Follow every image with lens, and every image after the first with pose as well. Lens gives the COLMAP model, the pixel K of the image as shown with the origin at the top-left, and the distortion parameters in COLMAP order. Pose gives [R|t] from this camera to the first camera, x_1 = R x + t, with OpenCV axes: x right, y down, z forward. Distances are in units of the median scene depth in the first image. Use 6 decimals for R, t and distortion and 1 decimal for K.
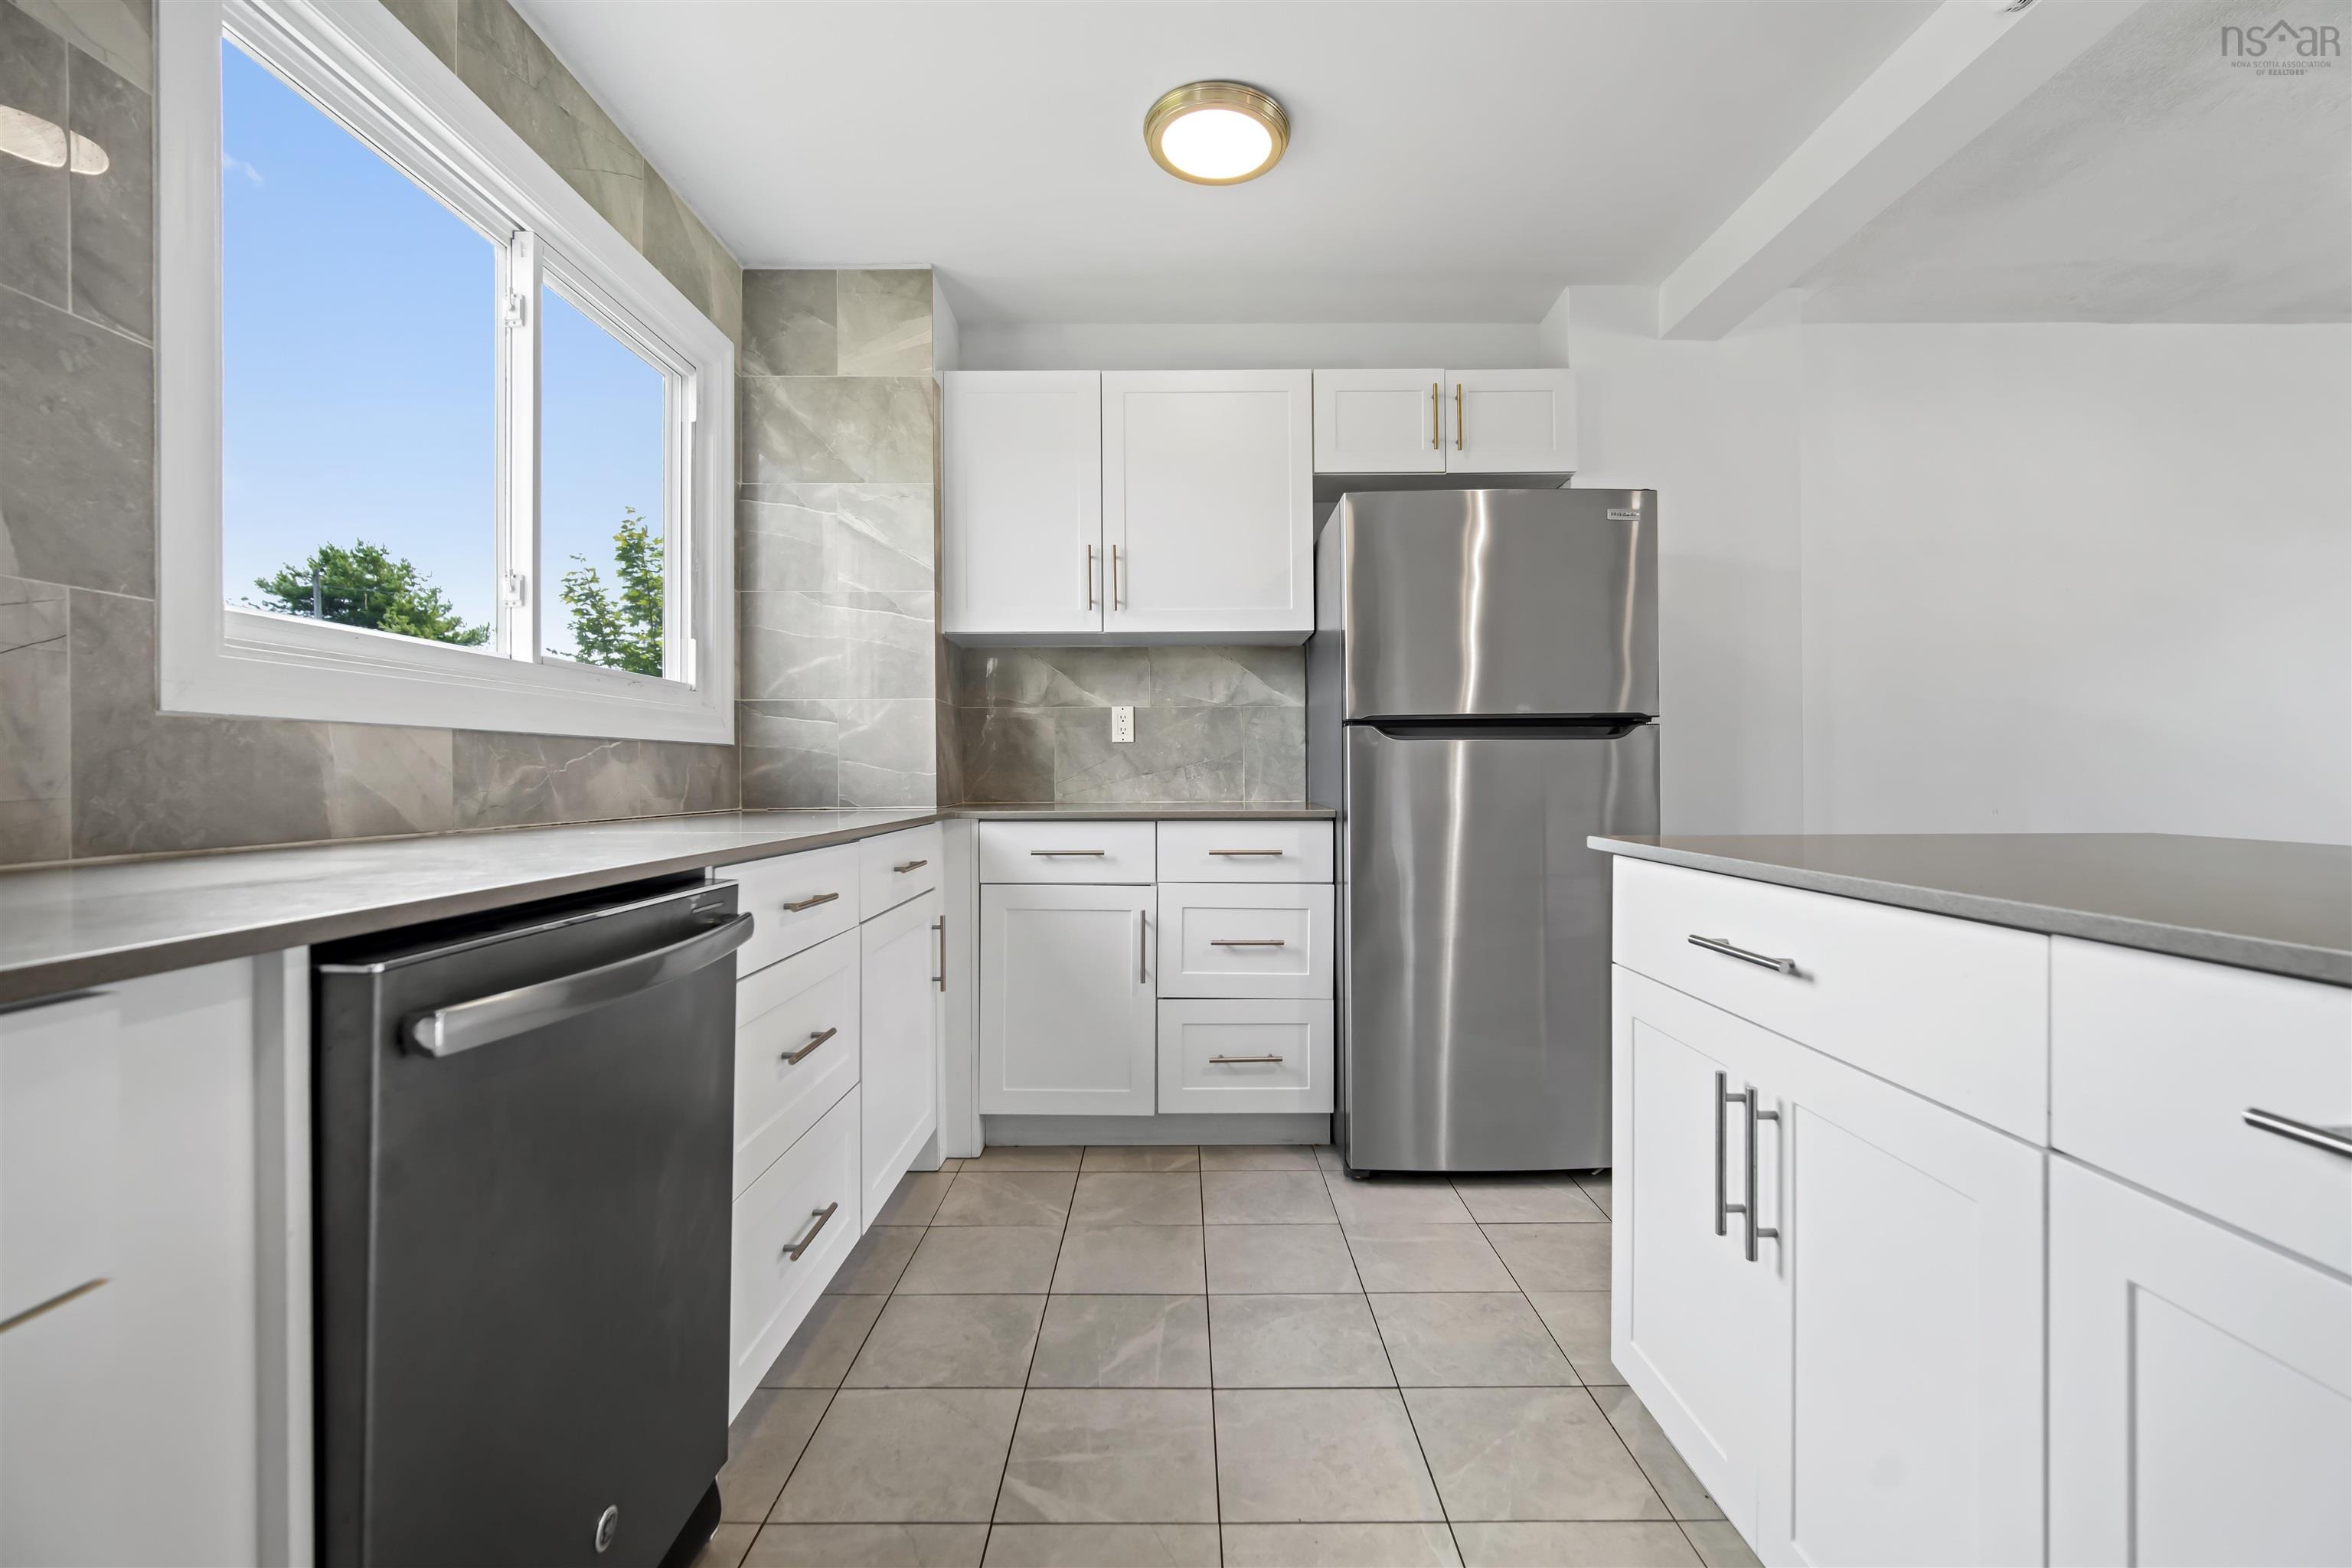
lens RADIAL K [[1021.6, 0, 1176.1], [0, 1021.6, 778.5], [0, 0, 1]] dist [-0.014017, 0.005270]
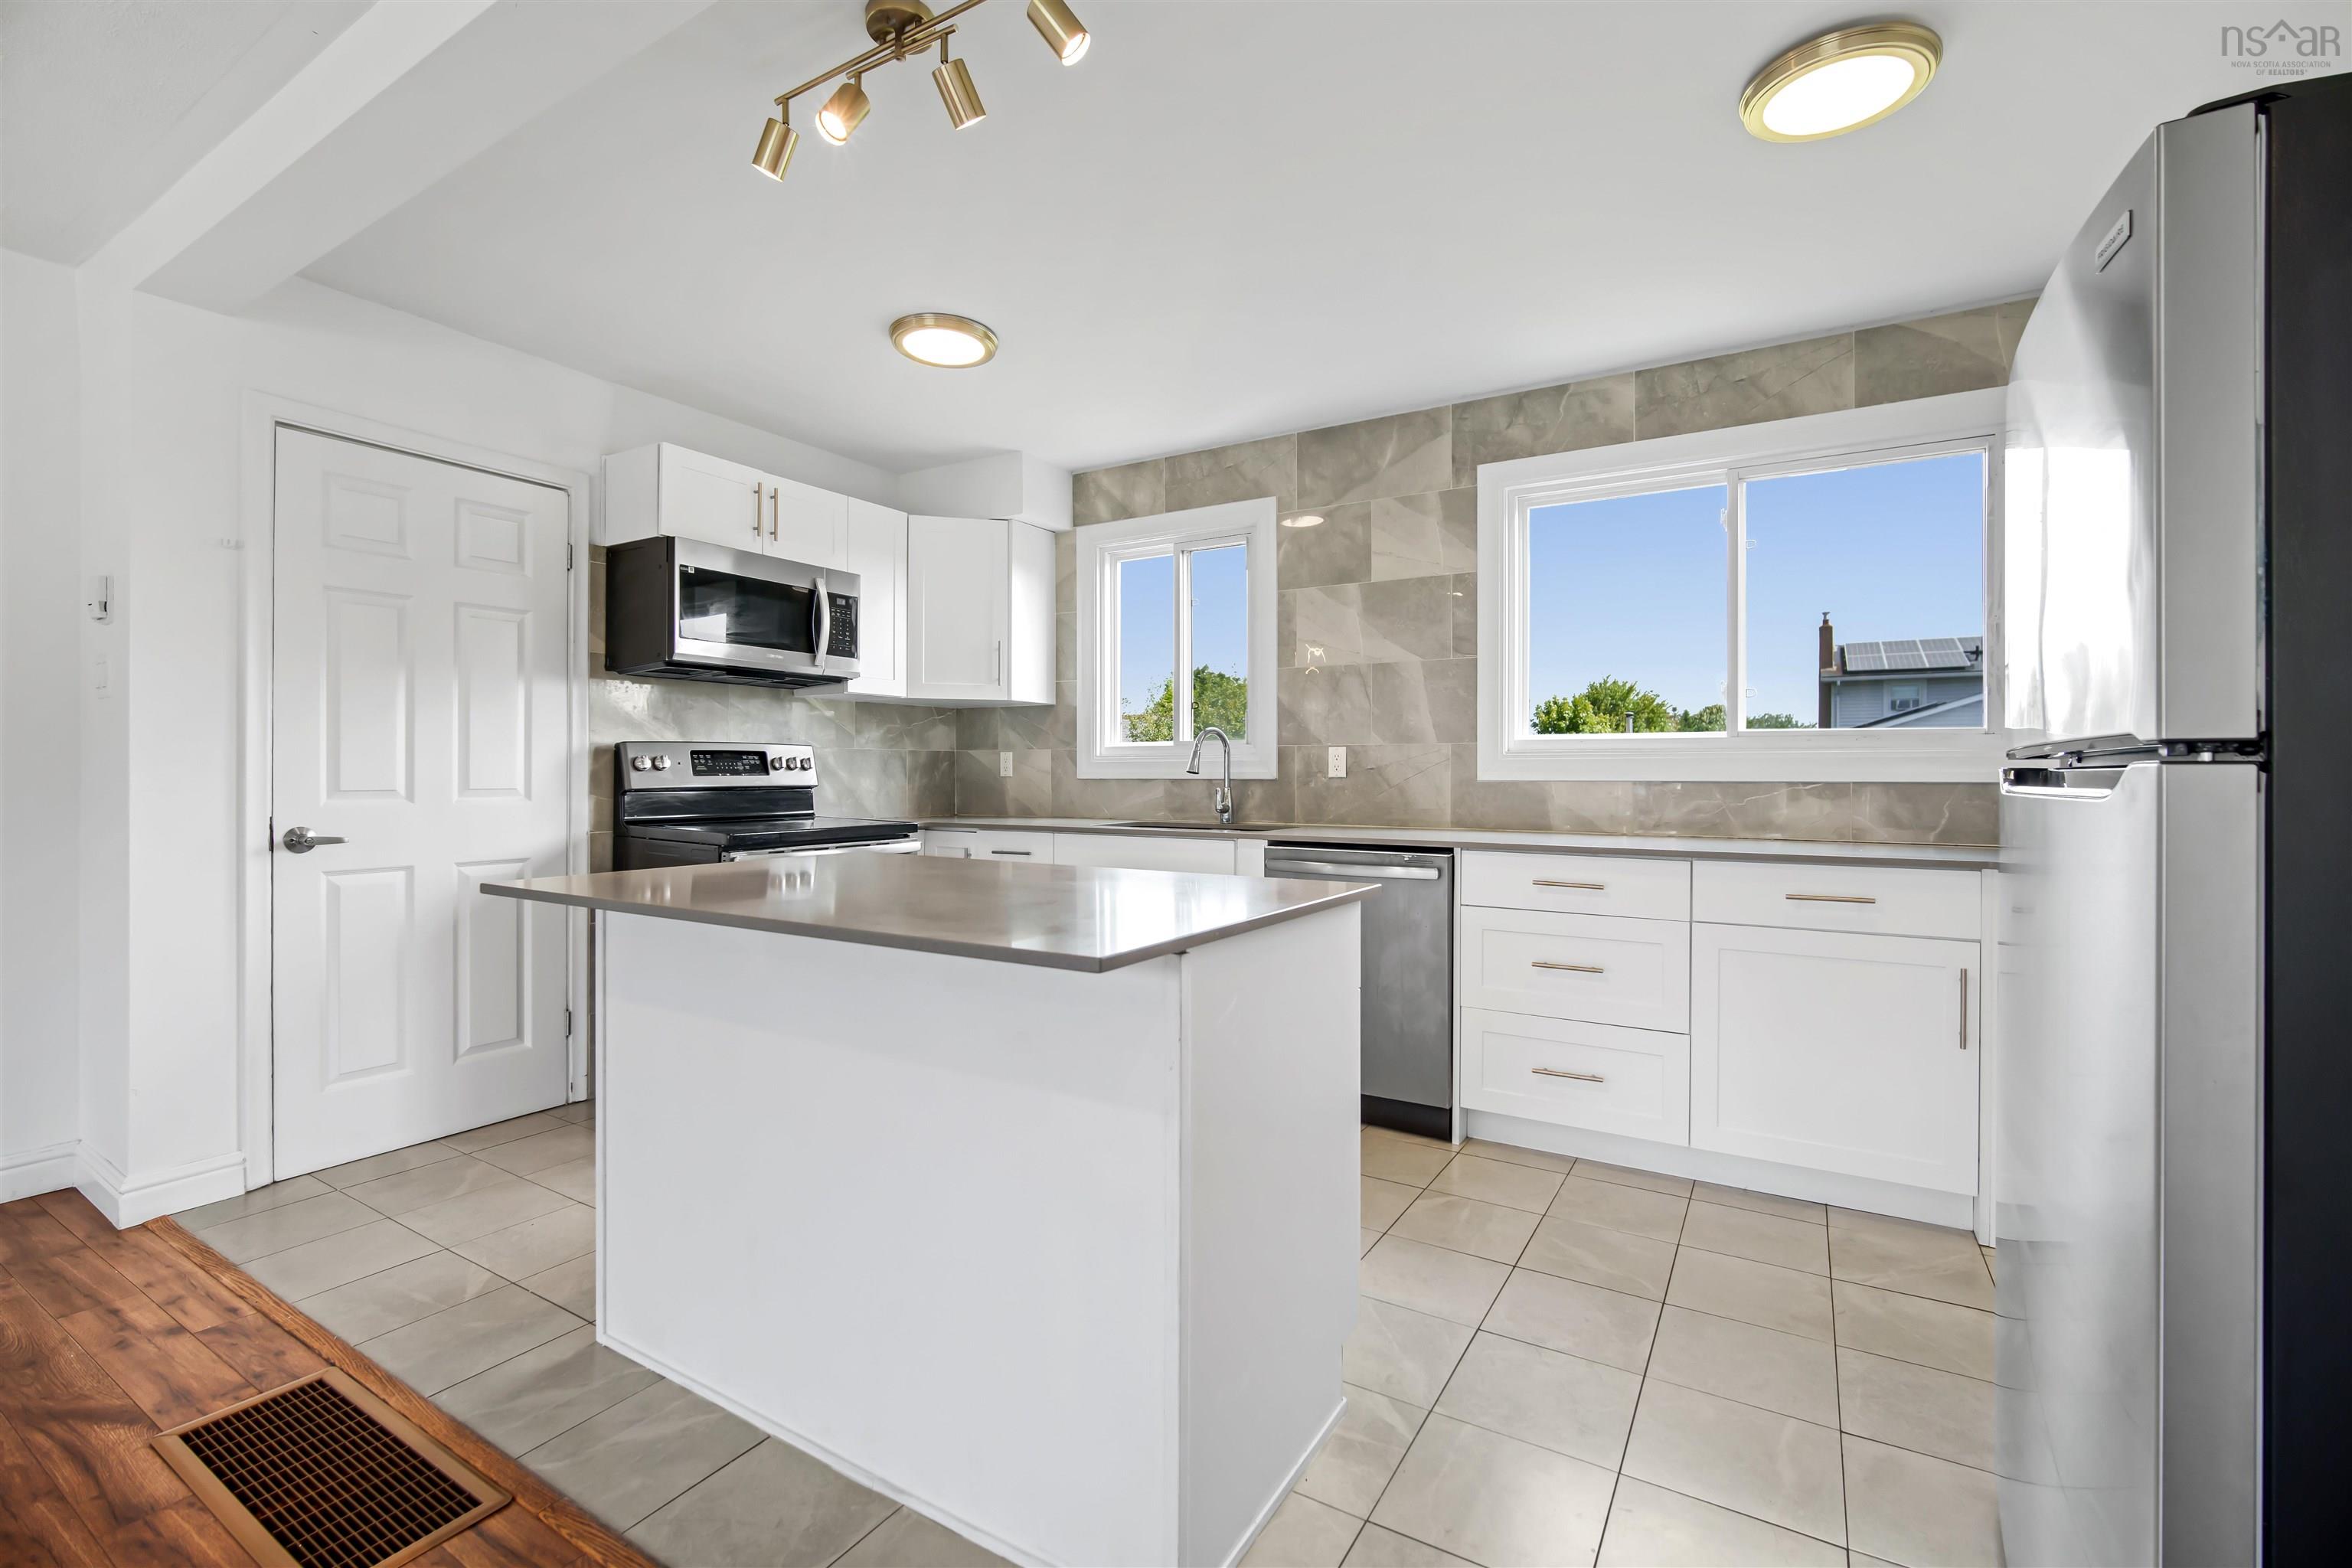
lens RADIAL K [[1021.6, 0, 1178.6], [0, 1021.6, 770.5], [0, 0, 1]] dist [-0.014017, 0.005270]
pose [[-0.521626, -0.001602, -0.853173, 1.091187], [-0.005283, 0.999985, 0.001352, -0.052766], [0.853158, 0.005213, -0.521627, 1.000098]]
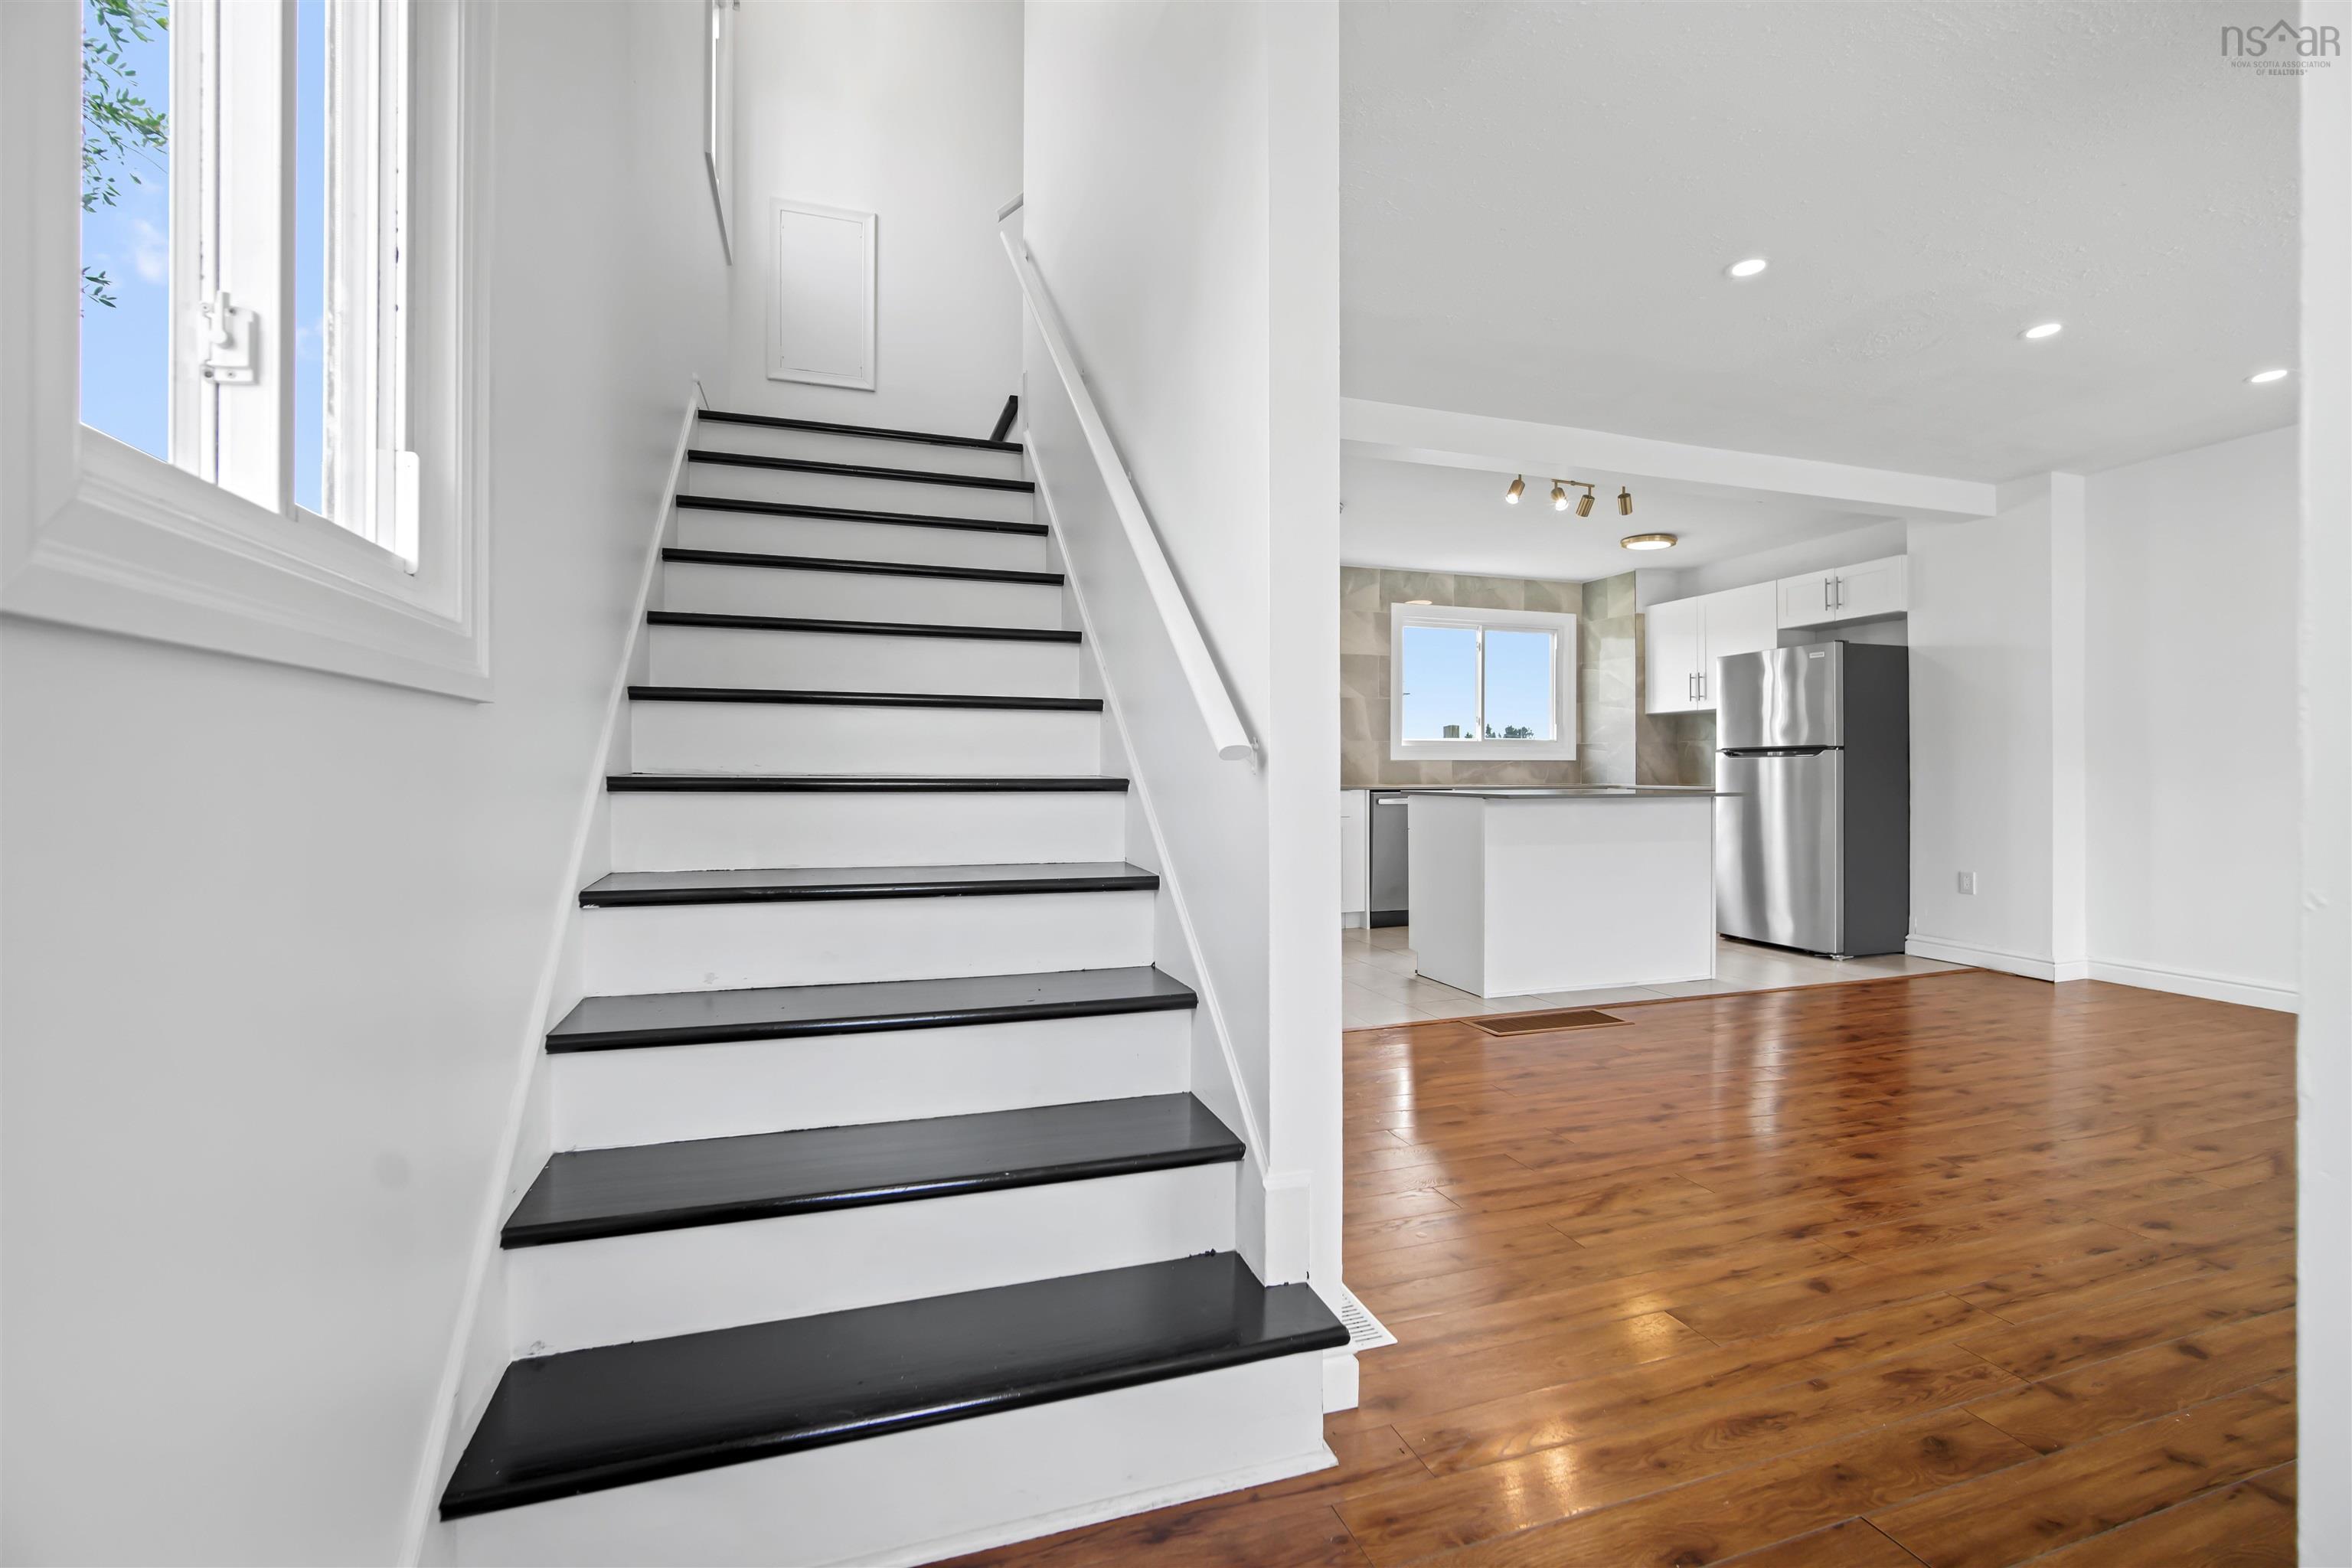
lens RADIAL K [[1021.6, 0, 1184.2], [0, 1021.6, 771.8], [0, 0, 1]] dist [-0.014017, 0.005270]
pose [[0.321611, 0.002624, -0.946868, 2.331840], [-0.005050, 0.999987, 0.001056, 0.000105], [0.946858, 0.004441, 0.321620, -1.125470]]
